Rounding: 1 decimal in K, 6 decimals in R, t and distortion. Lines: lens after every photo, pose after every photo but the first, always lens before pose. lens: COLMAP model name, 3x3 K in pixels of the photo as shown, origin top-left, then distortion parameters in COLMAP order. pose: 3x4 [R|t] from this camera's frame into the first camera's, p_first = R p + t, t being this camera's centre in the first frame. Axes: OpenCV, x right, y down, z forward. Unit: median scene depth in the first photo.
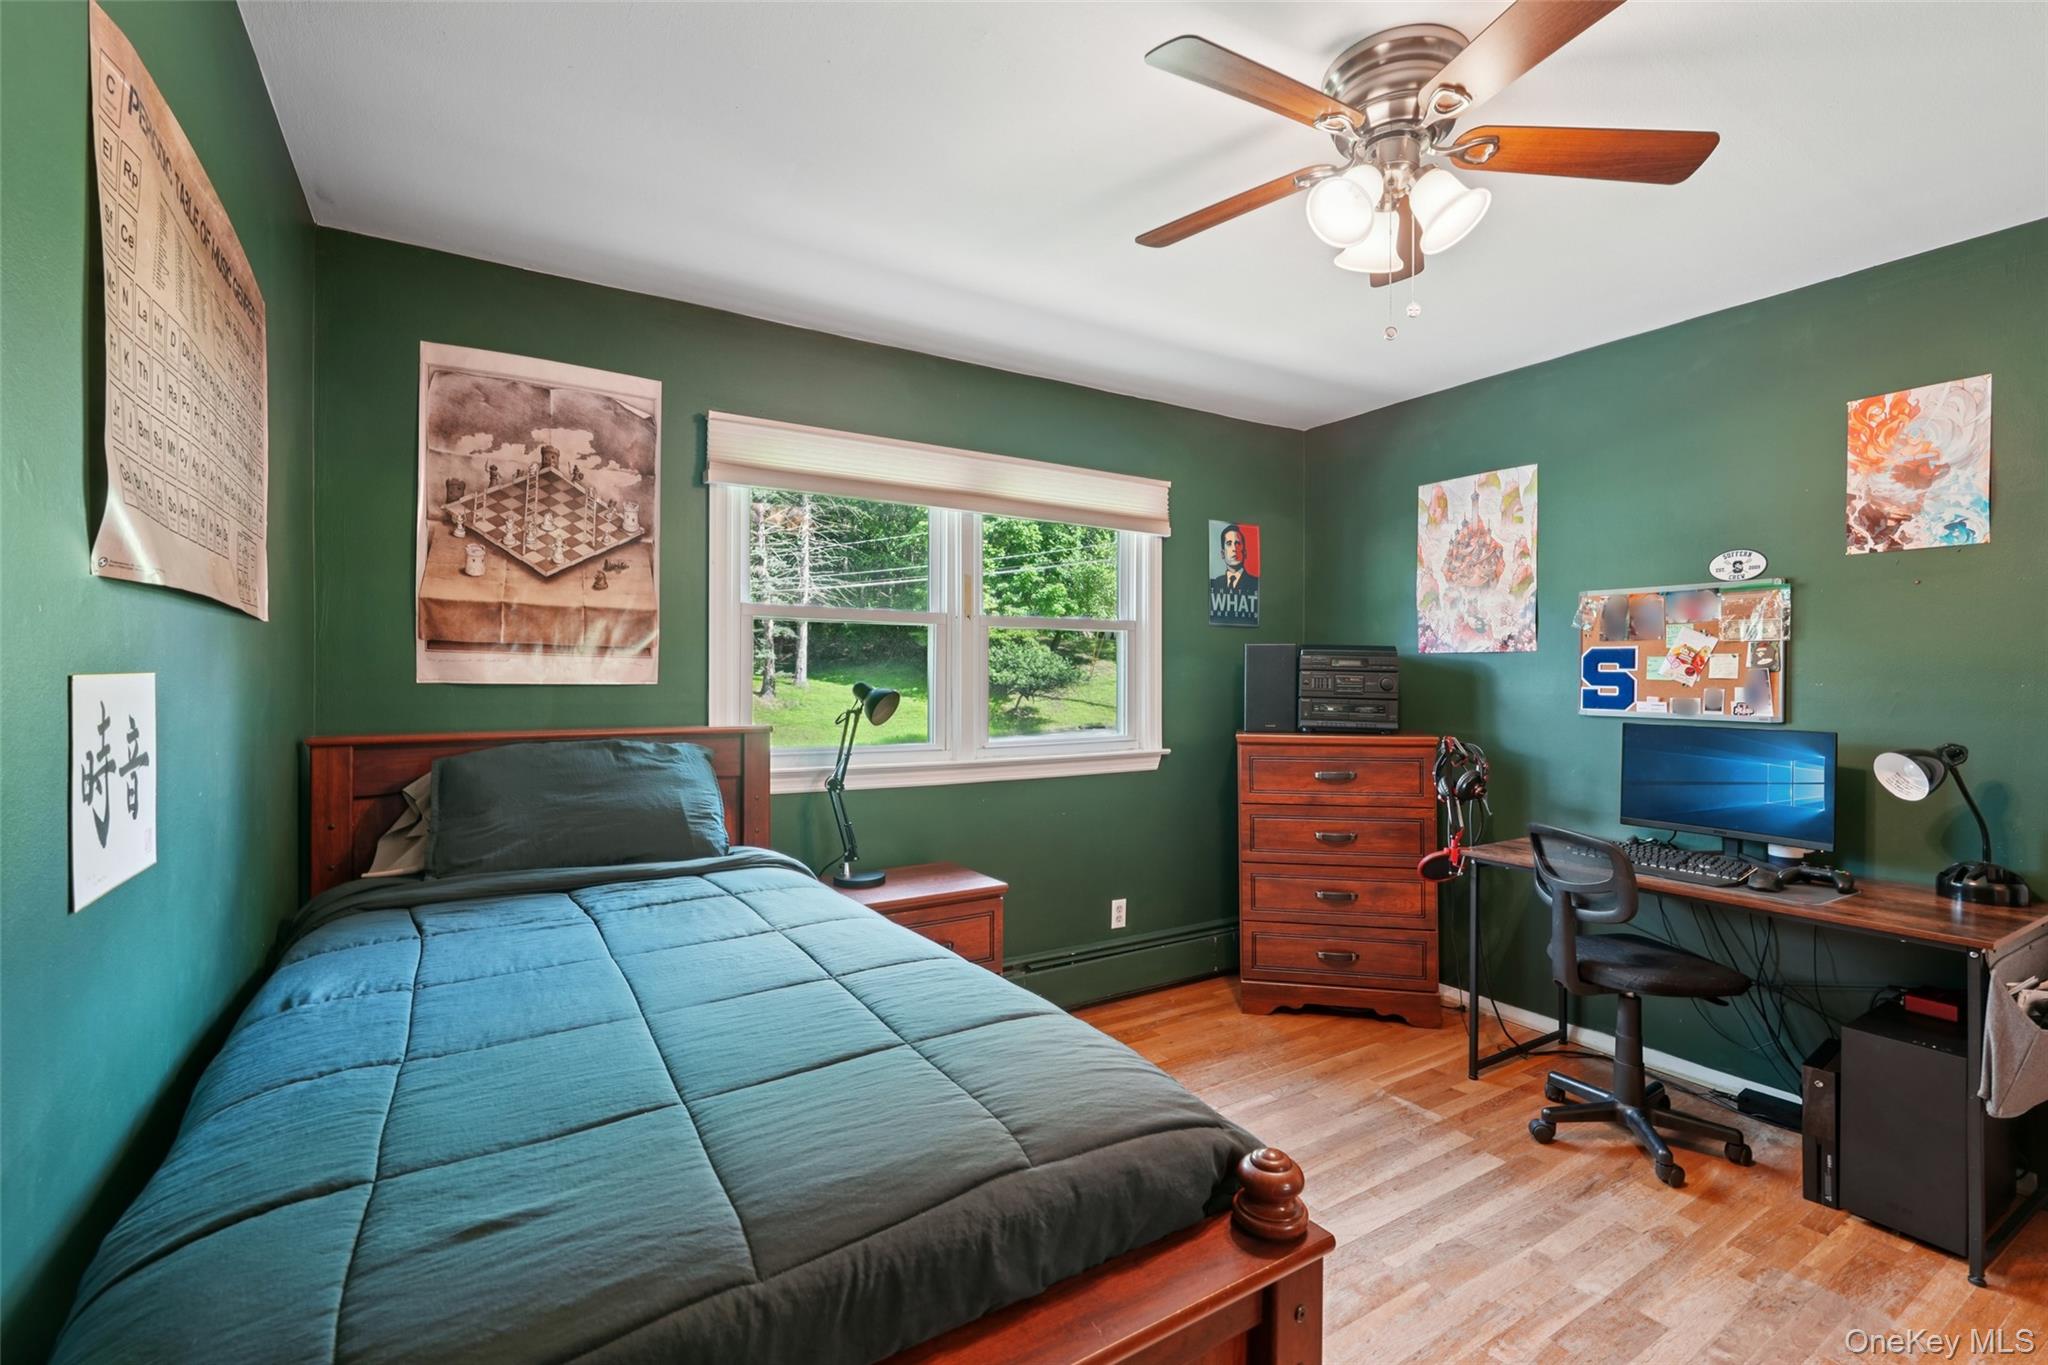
lens RADIAL K [[915.8, 0, 1025.6], [0, 915.8, 678.9], [0, 0, 1]] dist [-0.004575, 0.000338]
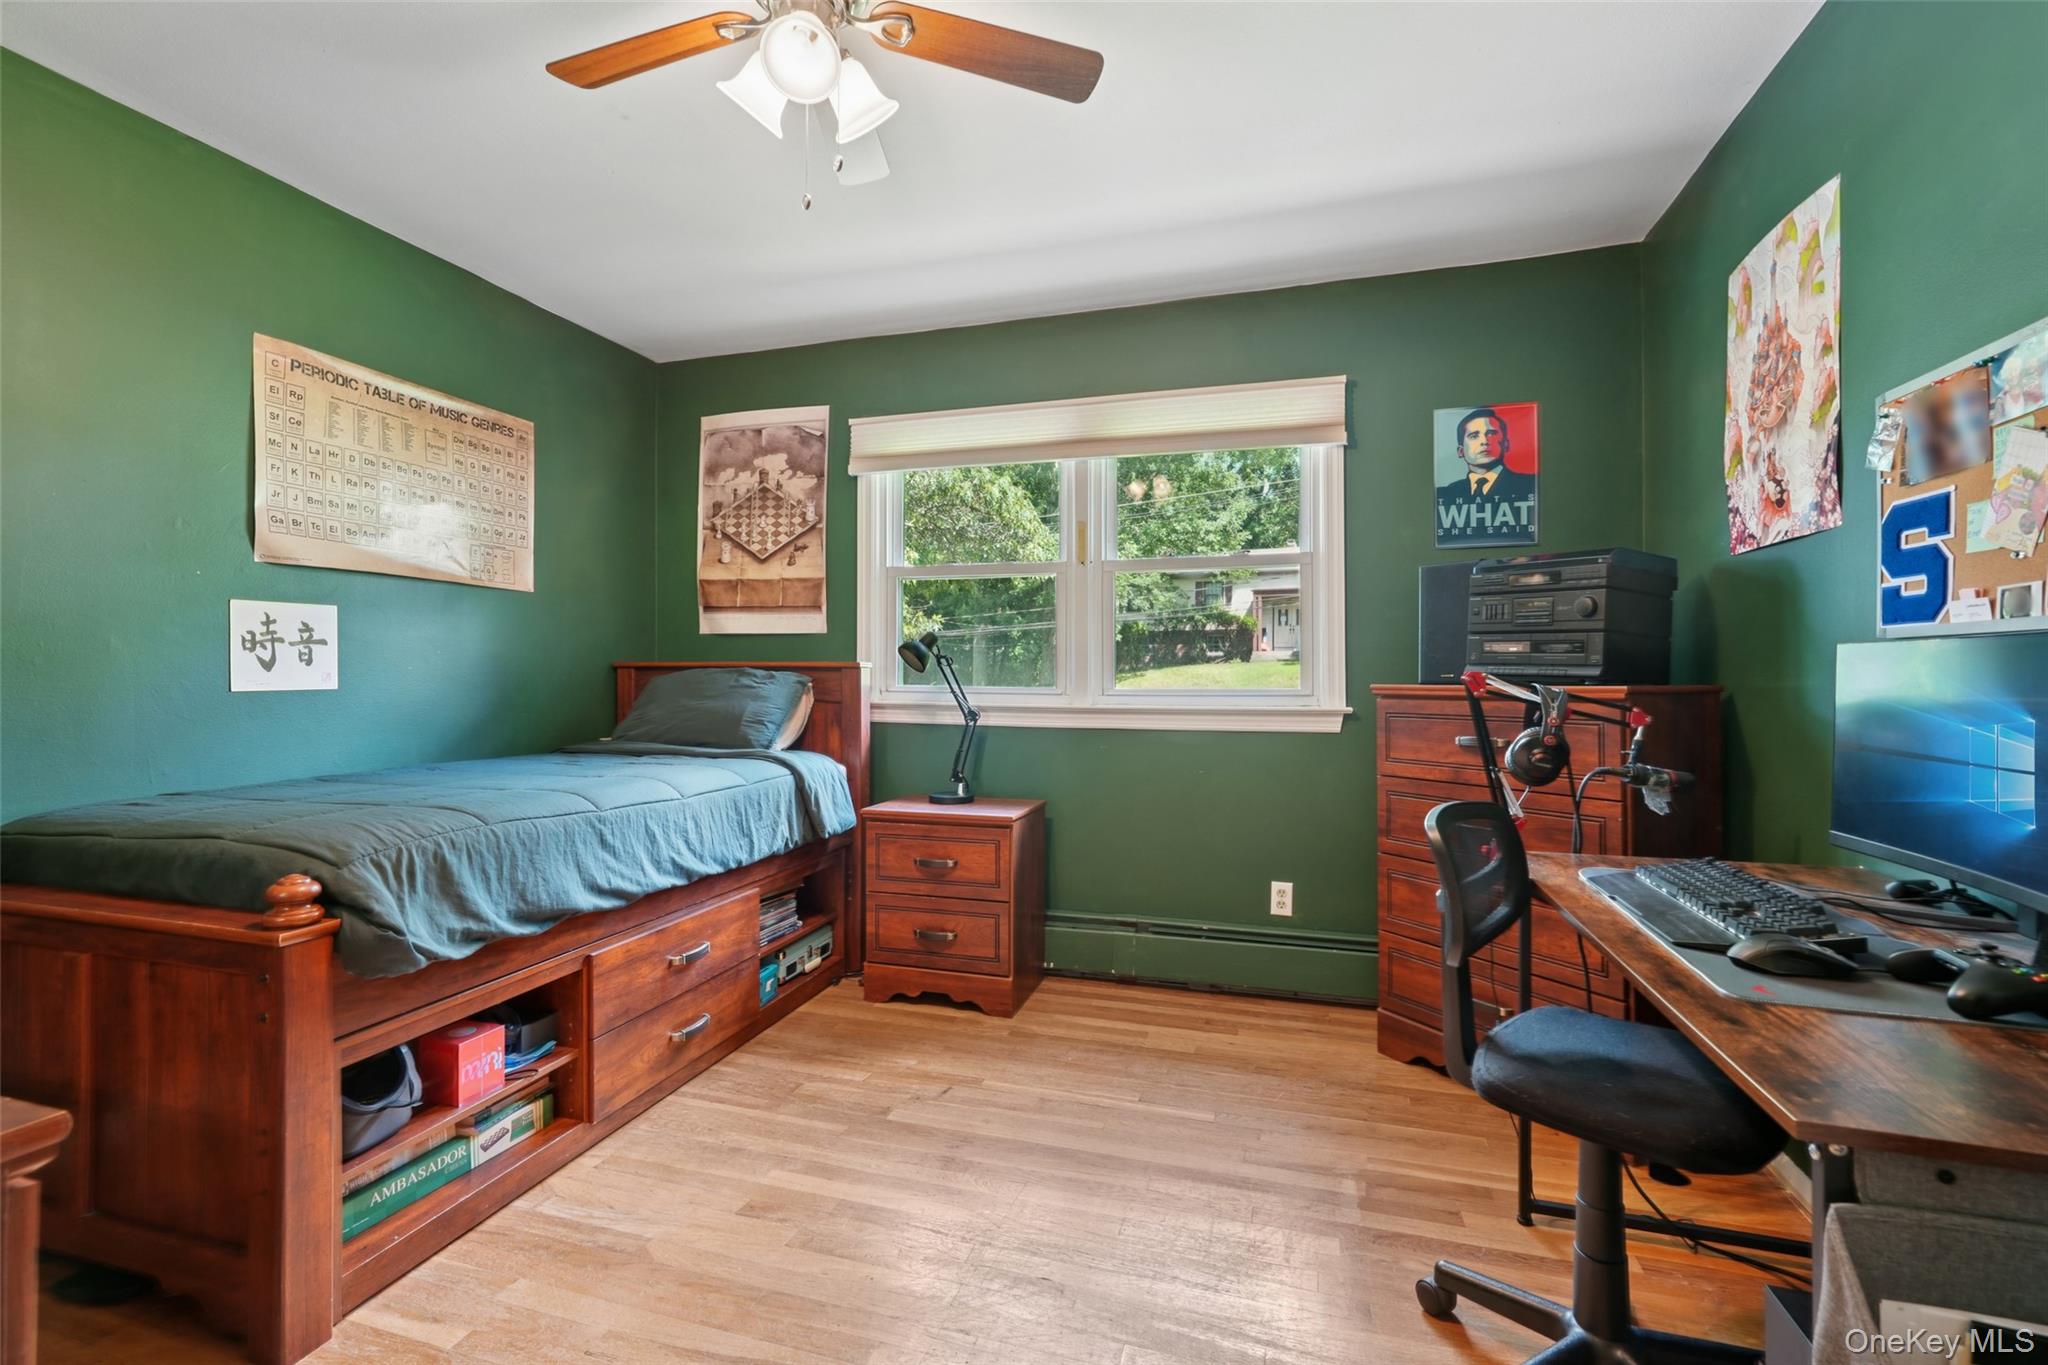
lens RADIAL K [[915.8, 0, 1017.5], [0, 915.8, 675.9], [0, 0, 1]] dist [-0.004575, 0.000338]
pose [[0.645047, -0.002376, -0.764139, 0.809239], [-0.003723, 0.999974, -0.006252, 0.076826], [0.764133, 0.006878, 0.645022, 0.361149]]
